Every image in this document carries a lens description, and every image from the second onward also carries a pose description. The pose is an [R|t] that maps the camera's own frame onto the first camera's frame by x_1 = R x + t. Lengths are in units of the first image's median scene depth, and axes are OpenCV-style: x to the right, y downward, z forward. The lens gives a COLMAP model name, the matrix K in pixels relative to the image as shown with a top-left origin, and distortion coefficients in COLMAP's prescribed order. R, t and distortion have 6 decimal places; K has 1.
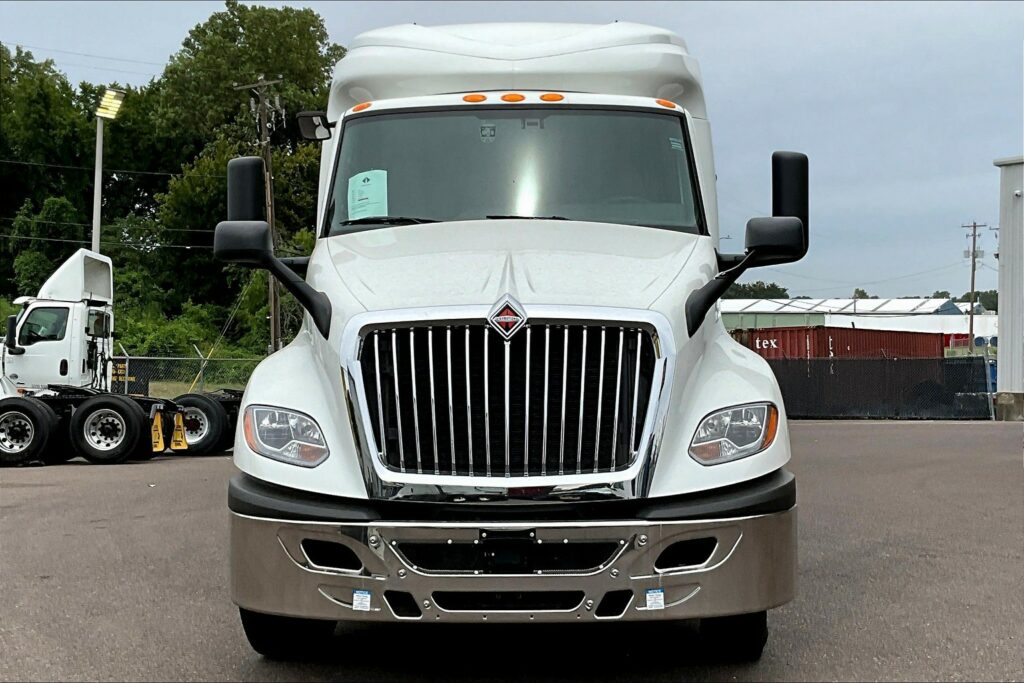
lens RADIAL K [[1574.2, 0, 512.0], [0, 1574.2, 341.5], [0, 0, 1]] dist [0.042204, 0.137083]
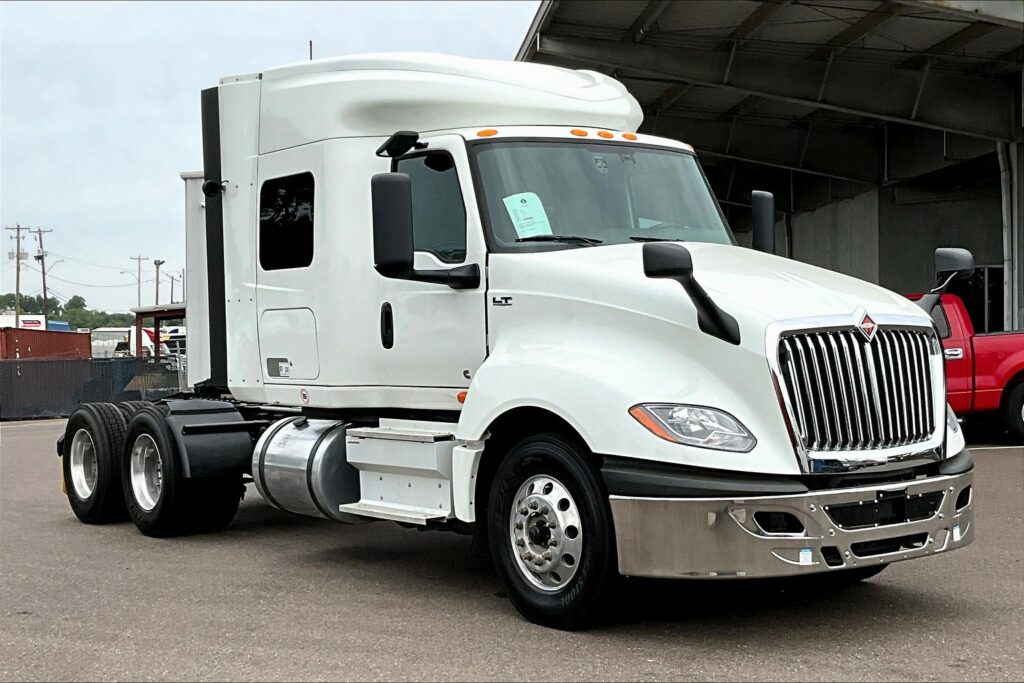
lens RADIAL K [[1534.0, 0, 510.6], [0, 1534.0, 364.9], [0, 0, 1]] dist [0.033504, 0.031264]
pose [[0.797723, -0.025899, 0.602468, -0.981447], [0.016353, 0.999639, 0.021320, -0.013905], [-0.602803, -0.007155, 0.797858, 0.185925]]
